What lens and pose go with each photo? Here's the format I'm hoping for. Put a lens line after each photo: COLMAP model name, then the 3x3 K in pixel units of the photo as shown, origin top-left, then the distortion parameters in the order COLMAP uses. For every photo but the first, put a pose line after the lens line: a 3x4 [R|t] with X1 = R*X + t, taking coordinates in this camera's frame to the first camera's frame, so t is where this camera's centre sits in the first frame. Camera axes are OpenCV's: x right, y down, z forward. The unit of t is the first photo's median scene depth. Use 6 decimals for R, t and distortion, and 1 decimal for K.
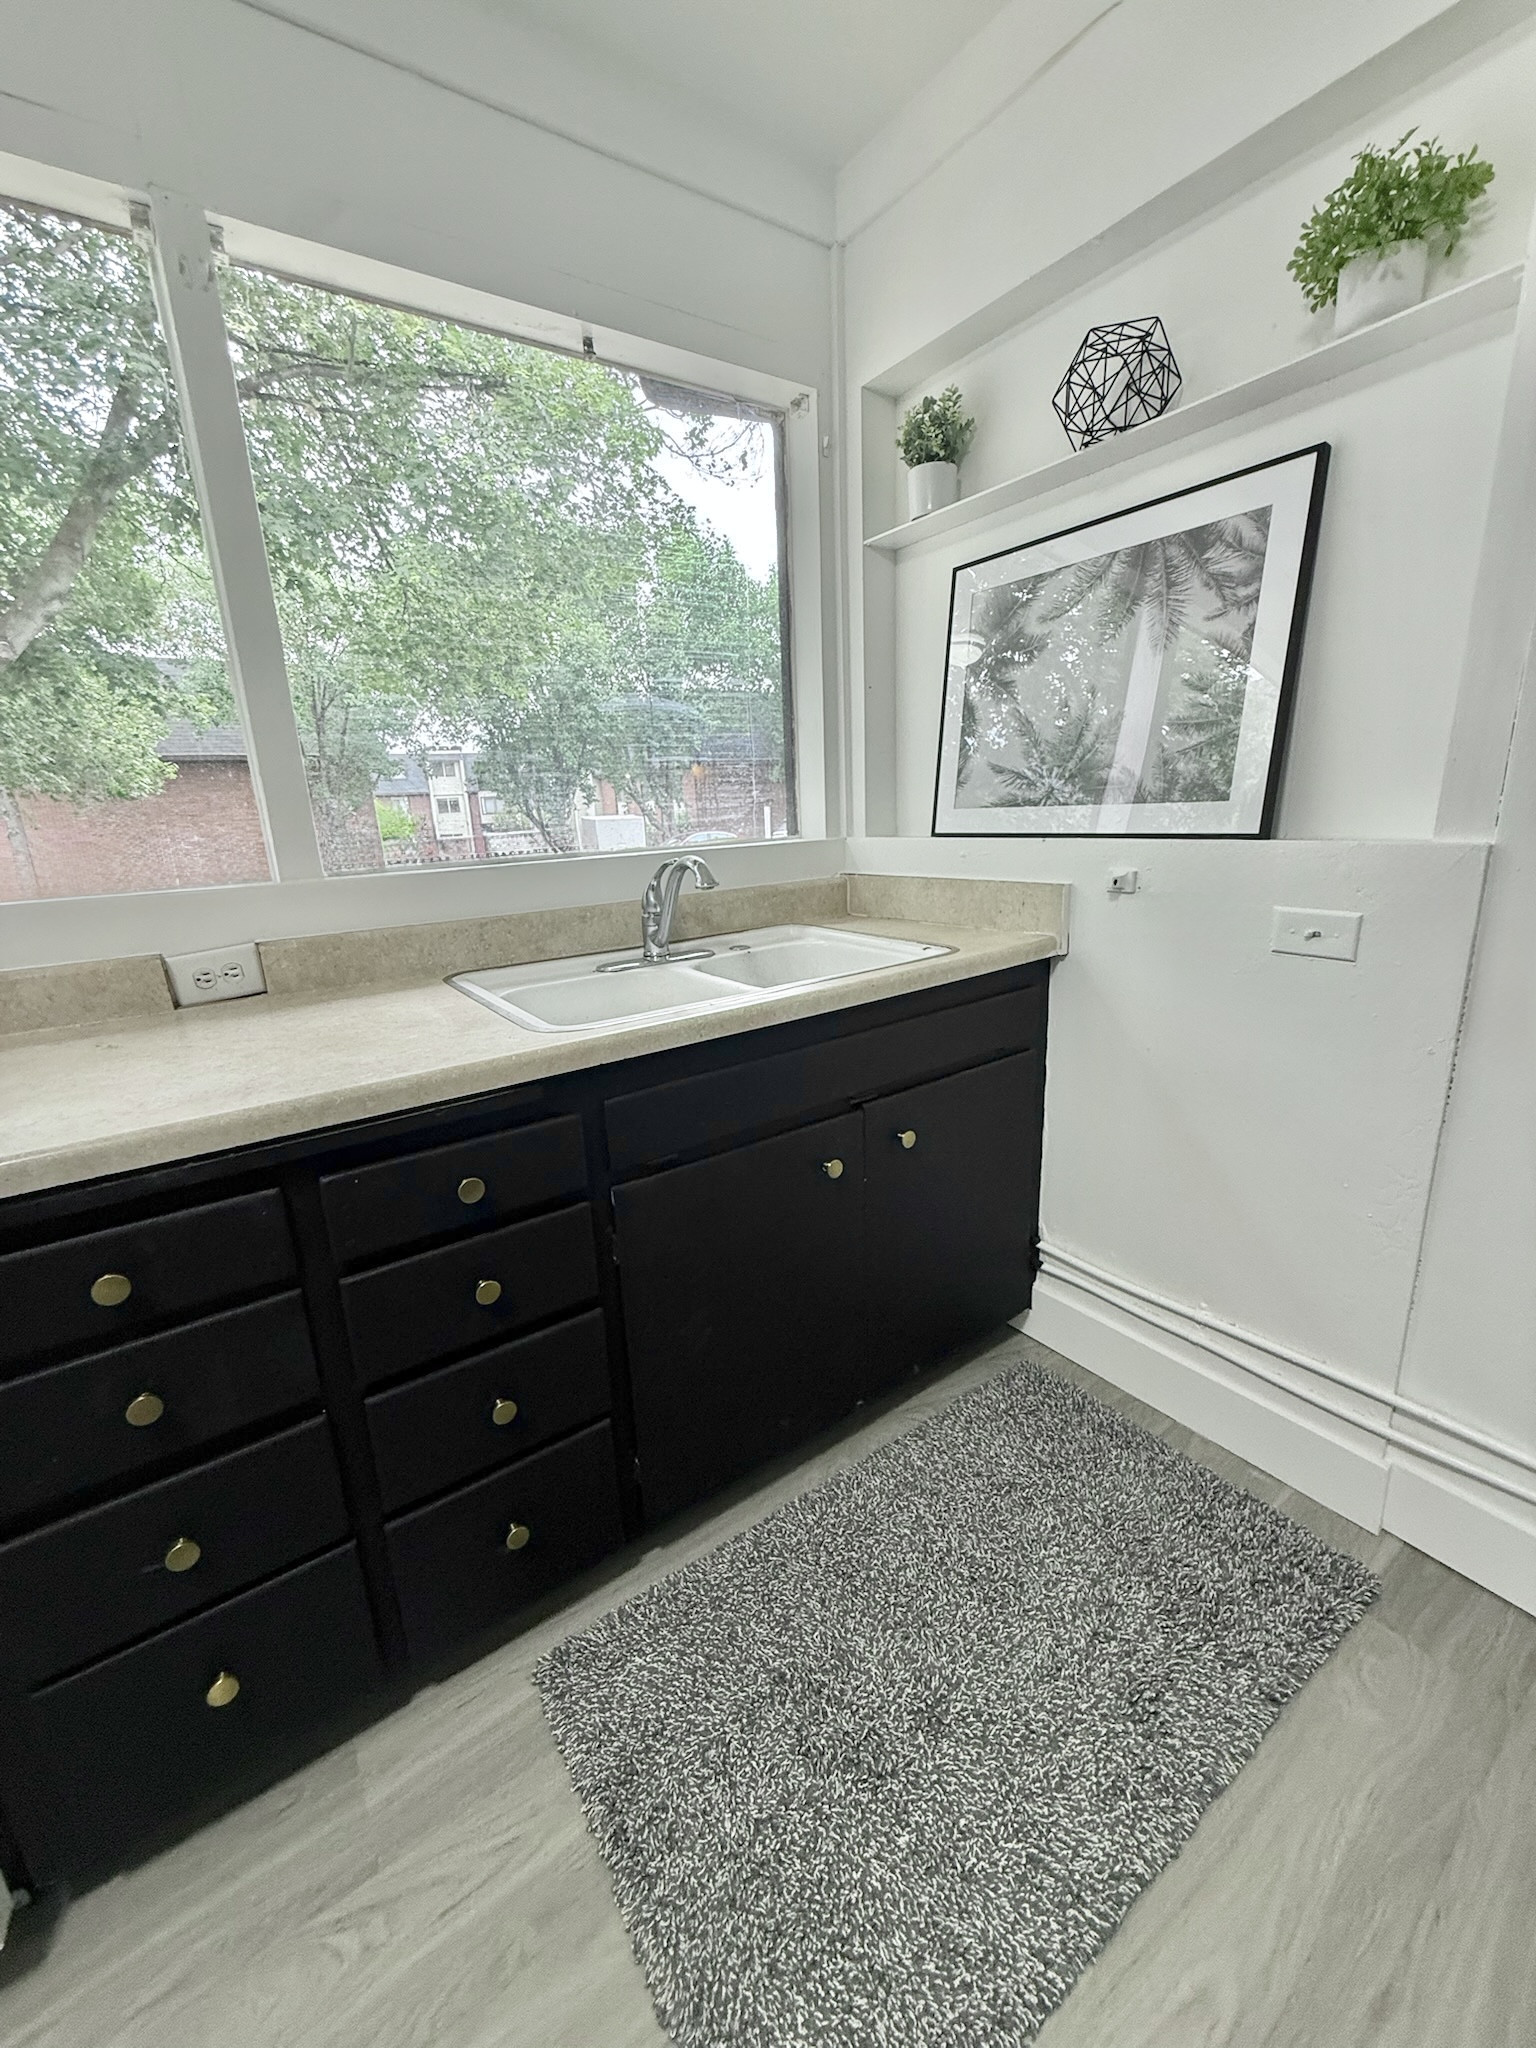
lens RADIAL K [[820.2, 0, 762.5], [0, 820.2, 1023.3], [0, 0, 1]] dist [0.001314, 0.000414]
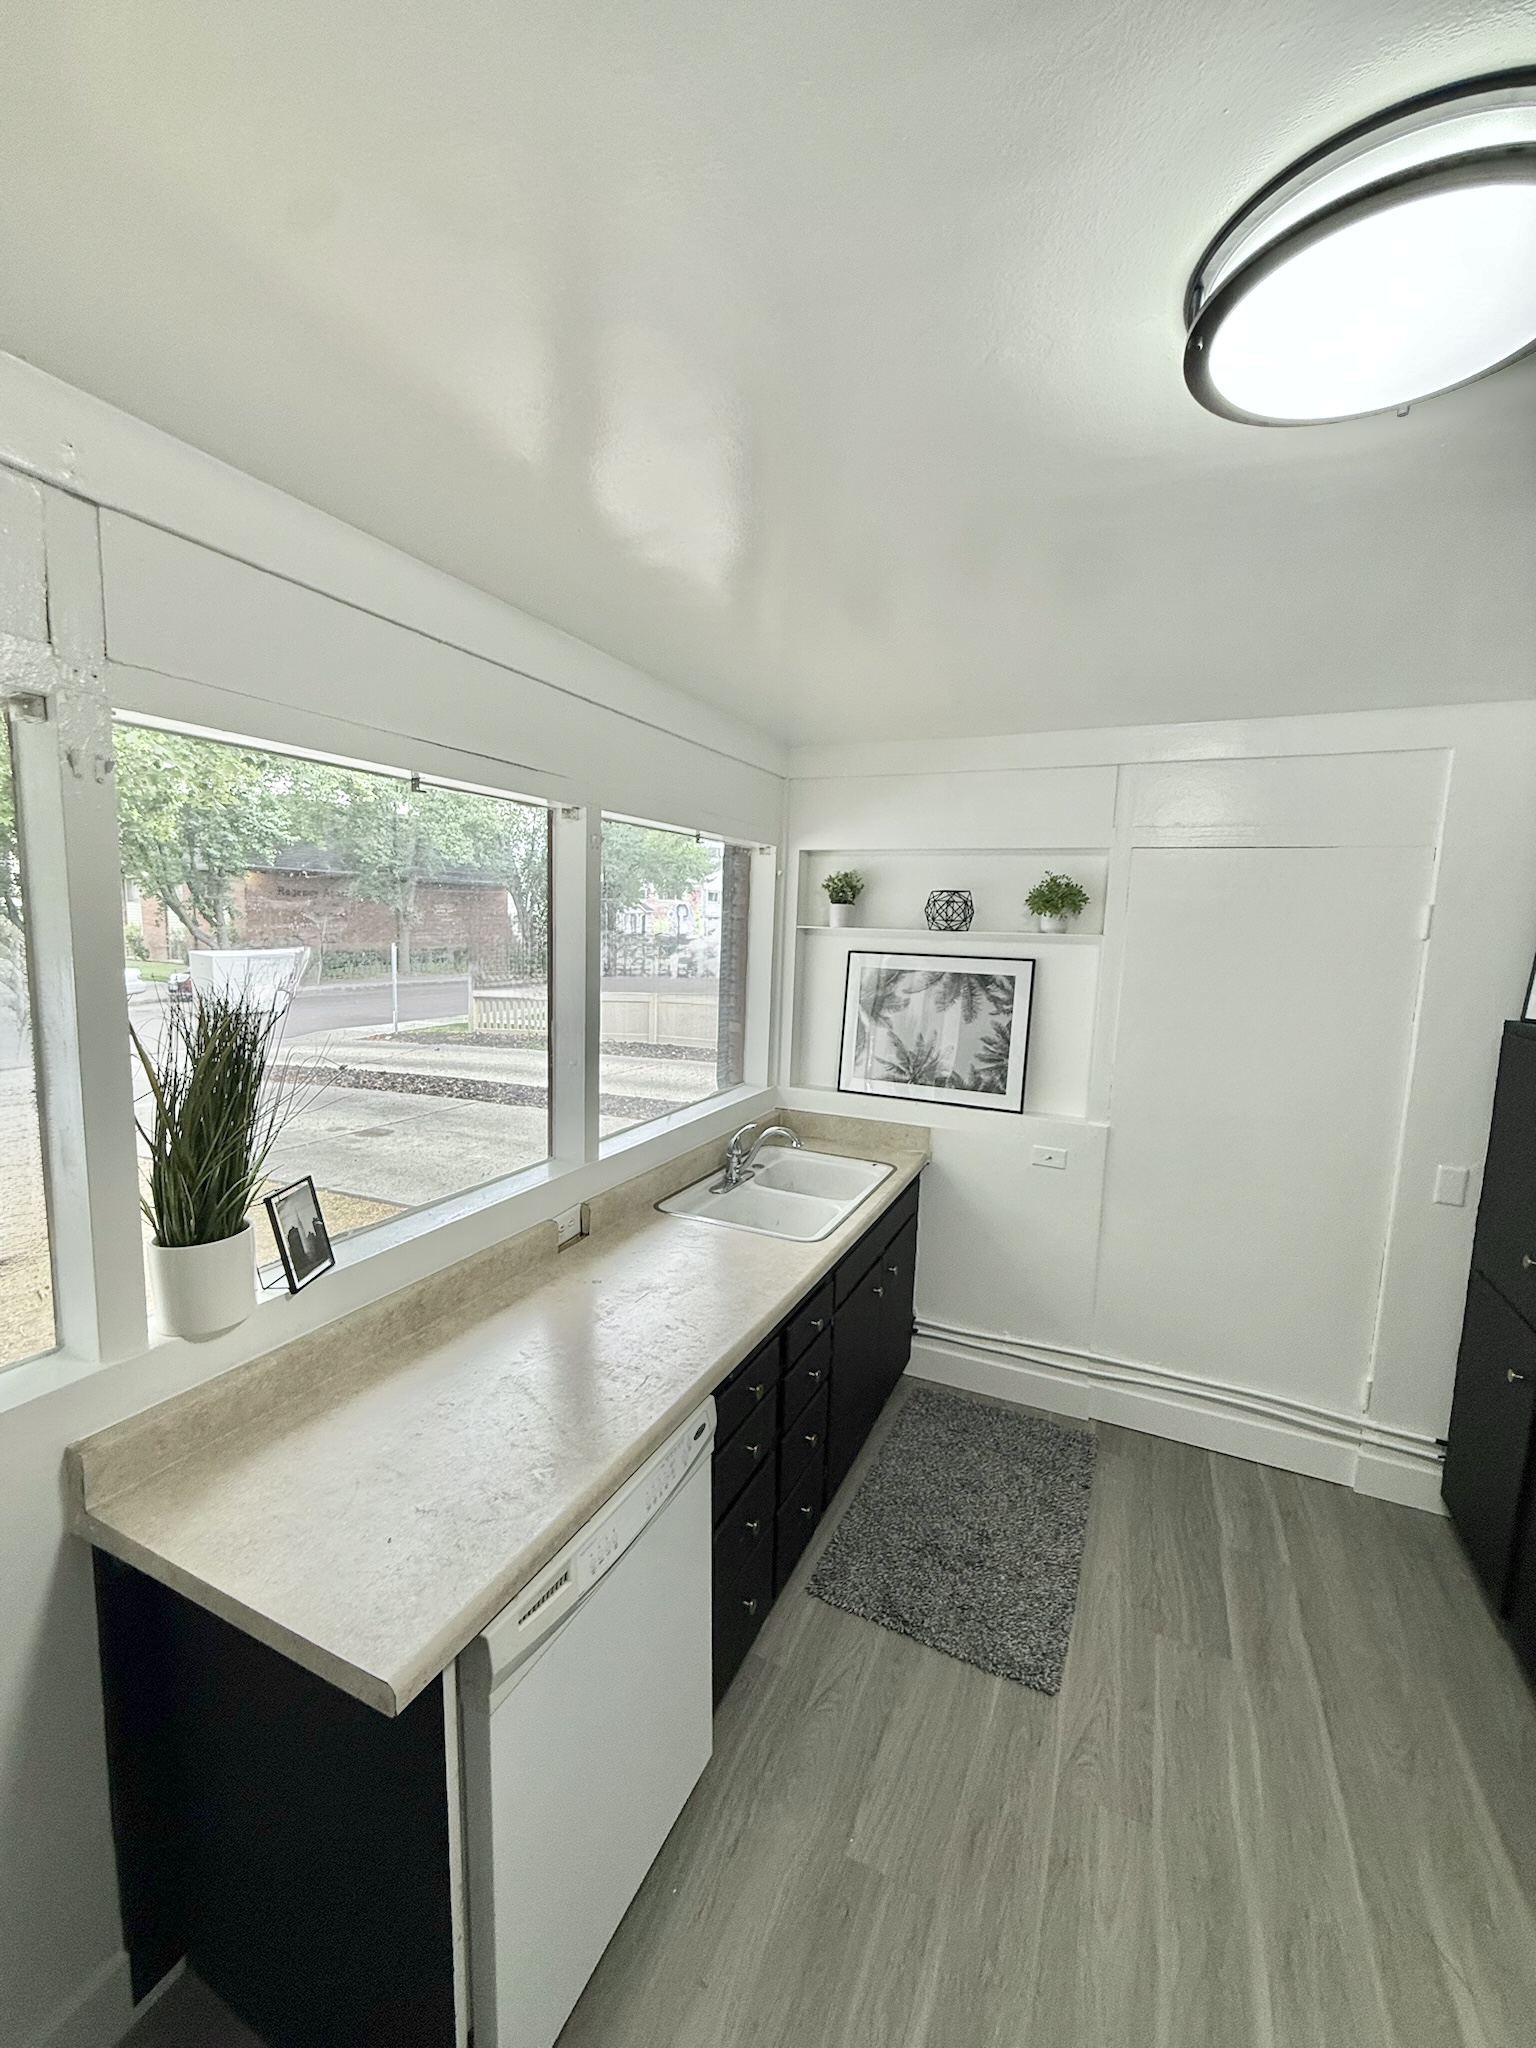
lens RADIAL K [[820.2, 0, 768.9], [0, 820.2, 1028.1], [0, 0, 1]] dist [0.001314, 0.000414]
pose [[0.863343, 0.006471, 0.504576, -1.050043], [0.061354, 0.991153, -0.117691, -0.214185], [-0.500874, 0.132565, 0.855308, -0.577308]]
